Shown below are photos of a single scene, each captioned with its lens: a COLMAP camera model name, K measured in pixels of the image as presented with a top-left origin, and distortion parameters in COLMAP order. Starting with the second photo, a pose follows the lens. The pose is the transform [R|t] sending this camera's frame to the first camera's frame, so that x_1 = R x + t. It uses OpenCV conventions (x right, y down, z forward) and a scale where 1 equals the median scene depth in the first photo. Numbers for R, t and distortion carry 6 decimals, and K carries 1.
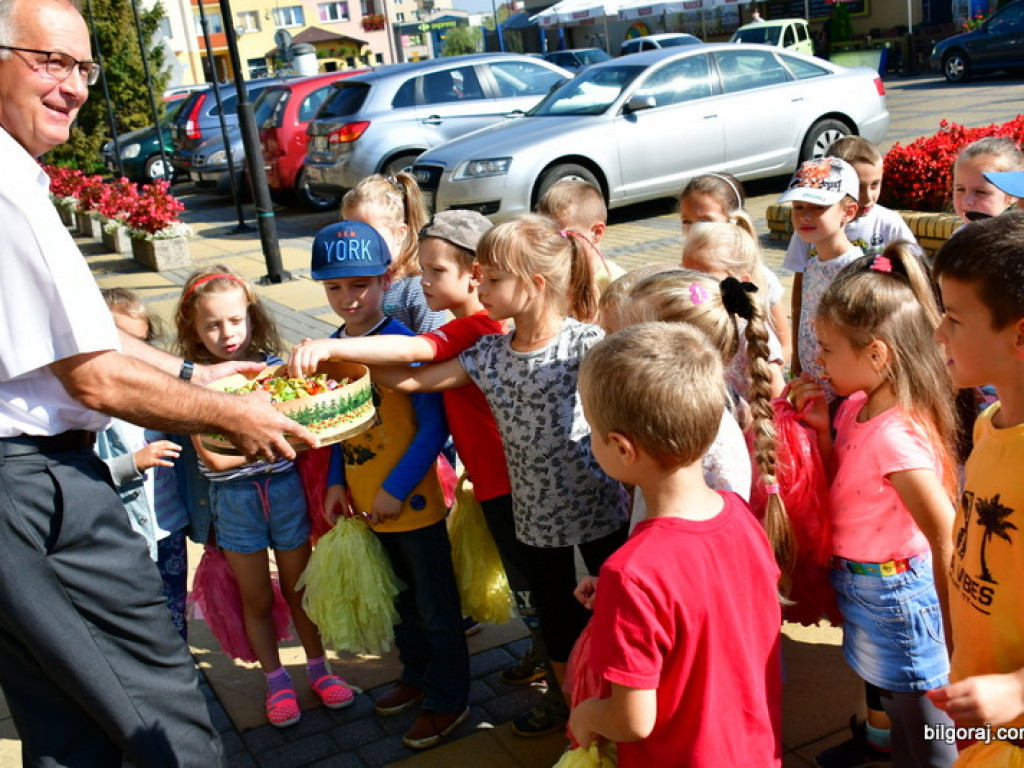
lens RADIAL K [[1239.8, 0, 512.0], [0, 1239.8, 384.0], [0, 0, 1]] dist [0.010150, 0.014734]
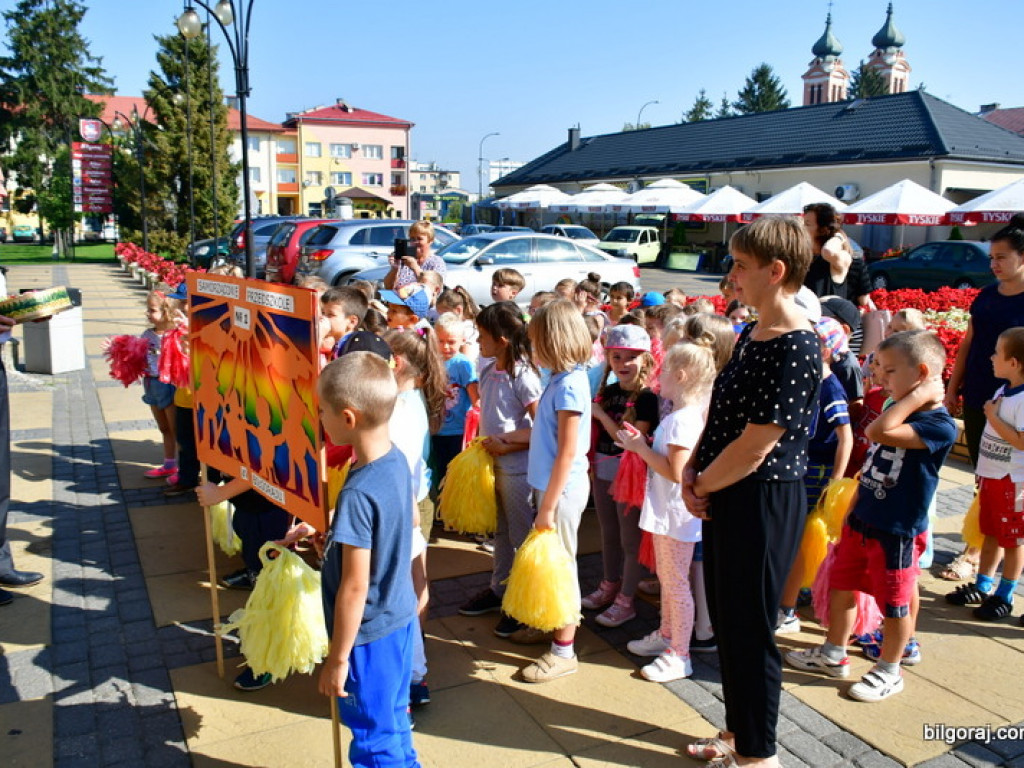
lens RADIAL K [[878.6, 0, 510.3], [0, 878.6, 380.8], [0, 0, 1]] dist [-0.032585, -0.024816]
pose [[0.990485, 0.133100, 0.034976, 0.047381], [-0.129696, 0.987802, -0.086178, 0.014342], [-0.046019, 0.080822, 0.995666, -0.076041]]
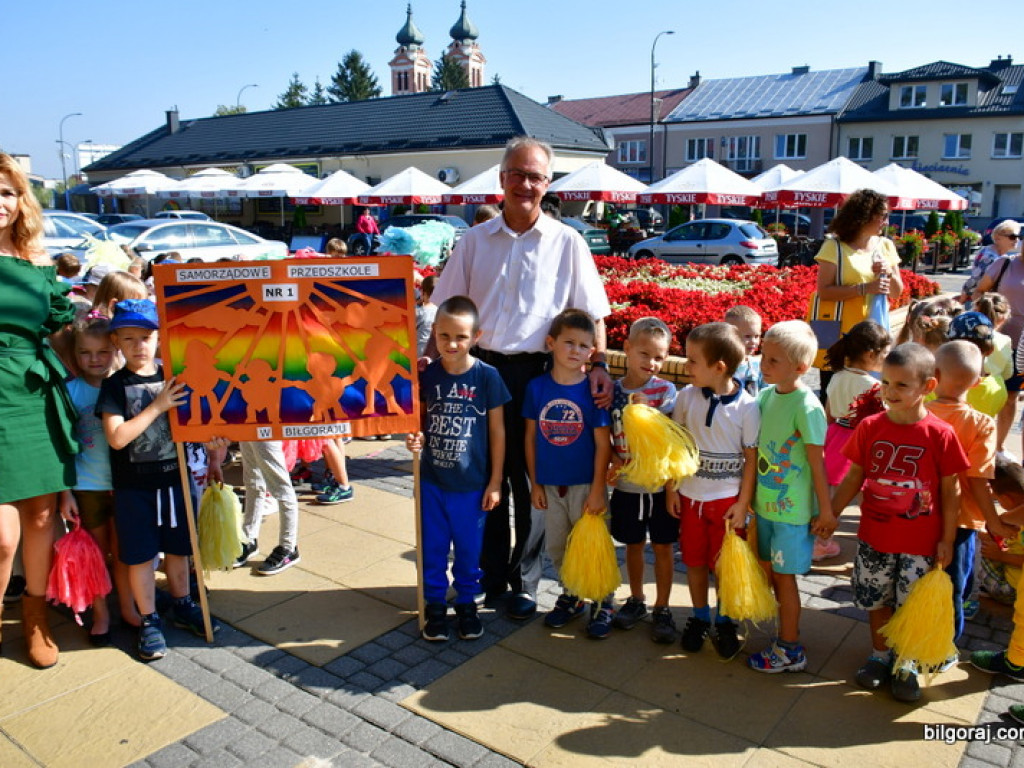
lens RADIAL K [[876.5, 0, 509.5], [0, 876.5, 383.6], [0, 0, 1]] dist [-0.042340, -0.006501]
pose [[0.892383, 0.035141, 0.449909, 0.007855], [0.006609, 0.995839, -0.090890, 0.031610], [-0.451231, 0.084083, 0.888437, -0.121657]]
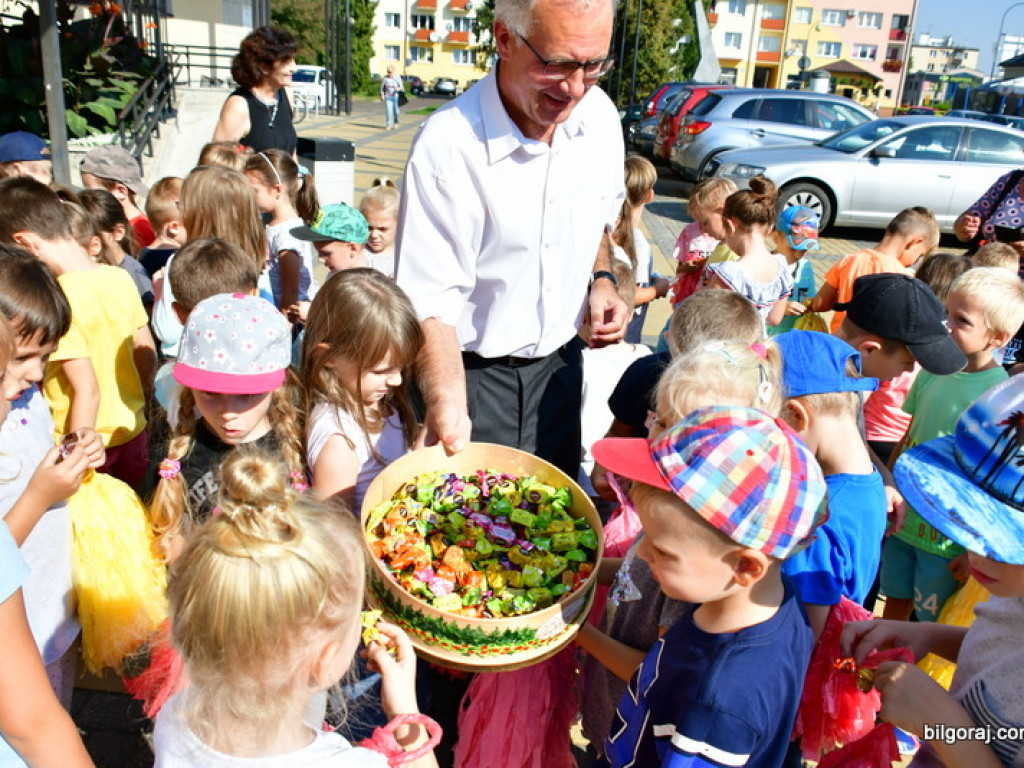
lens RADIAL K [[878.6, 0, 510.3], [0, 878.6, 380.8], [0, 0, 1]] dist [-0.032585, -0.024816]
pose [[0.852302, 0.329866, -0.405918, 0.086949], [-0.291469, 0.943926, 0.155078, -0.012131], [0.434311, -0.013861, 0.900656, 0.008372]]
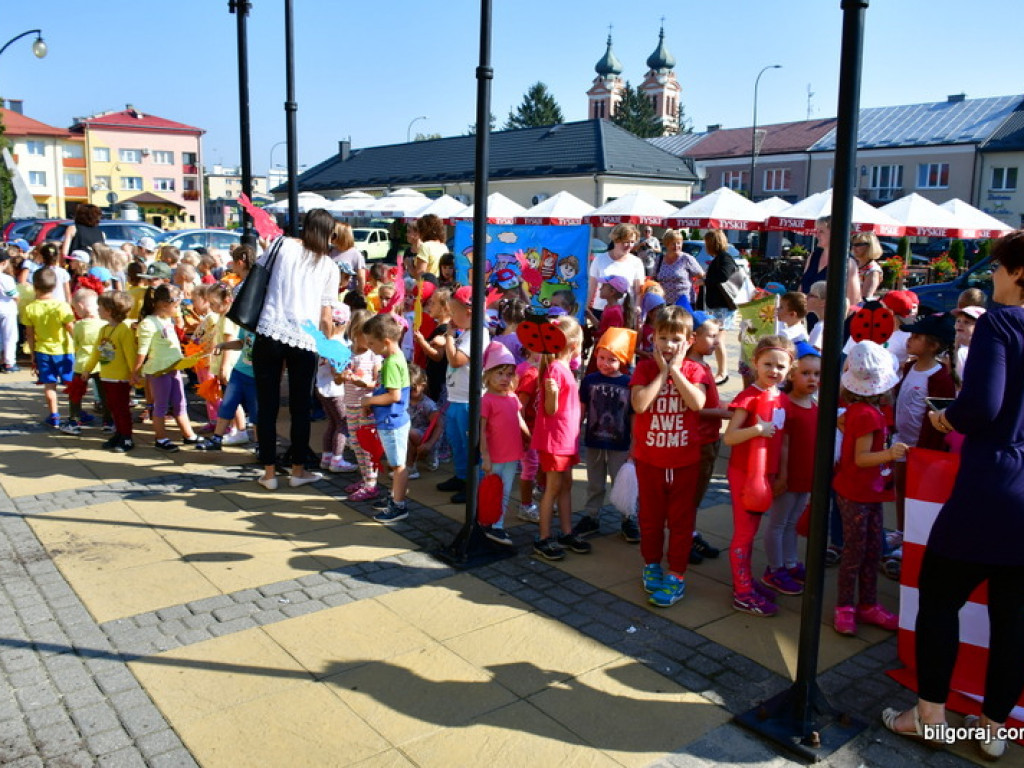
lens RADIAL K [[878.6, 0, 510.3], [0, 878.6, 380.8], [0, 0, 1]] dist [-0.032585, -0.024816]
pose [[0.968002, 0.104307, 0.228238, 0.158023], [-0.079993, 0.990333, -0.113325, 0.072599], [-0.237852, 0.091442, 0.966987, -0.332700]]
